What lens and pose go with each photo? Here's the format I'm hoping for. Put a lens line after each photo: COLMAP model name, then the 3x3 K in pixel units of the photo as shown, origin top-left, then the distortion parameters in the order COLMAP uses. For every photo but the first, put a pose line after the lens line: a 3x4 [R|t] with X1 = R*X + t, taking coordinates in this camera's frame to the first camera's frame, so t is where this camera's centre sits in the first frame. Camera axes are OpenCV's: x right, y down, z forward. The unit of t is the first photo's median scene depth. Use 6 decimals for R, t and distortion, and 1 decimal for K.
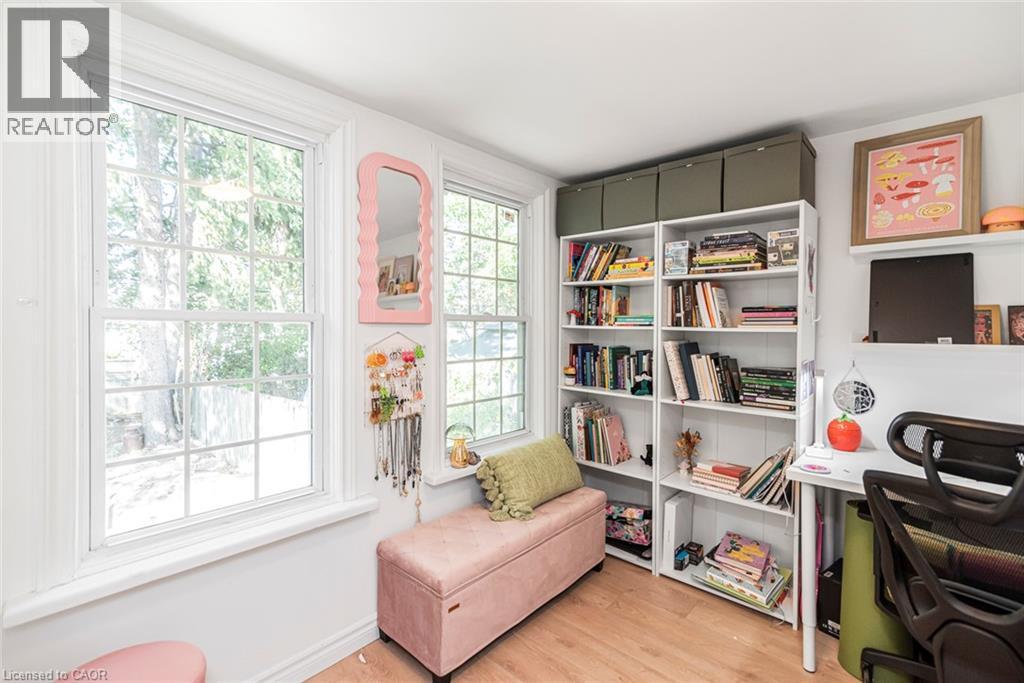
lens RADIAL K [[464.9, 0, 504.3], [0, 464.9, 334.7], [0, 0, 1]] dist [0.002235, 0.000011]
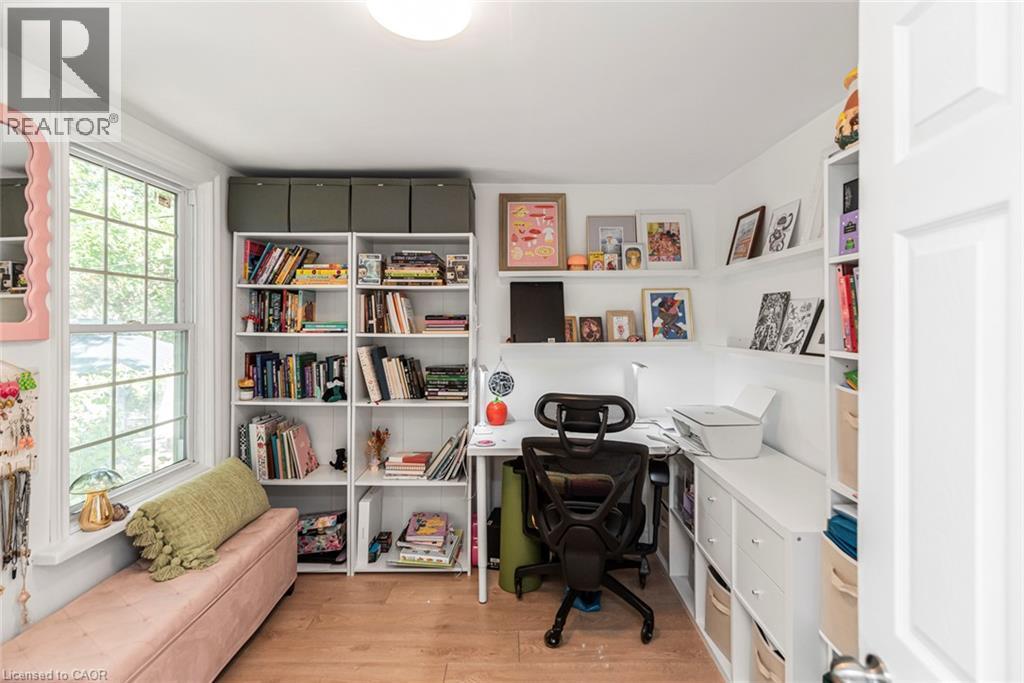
lens RADIAL K [[471.8, 0, 514.7], [0, 471.8, 324.5], [0, 0, 1]] dist [-0.002076, -0.000359]
pose [[0.734728, -0.014880, 0.678199, -0.115128], [0.021214, 0.999774, -0.001047, -0.028764], [-0.678030, 0.015157, 0.734878, -0.015338]]
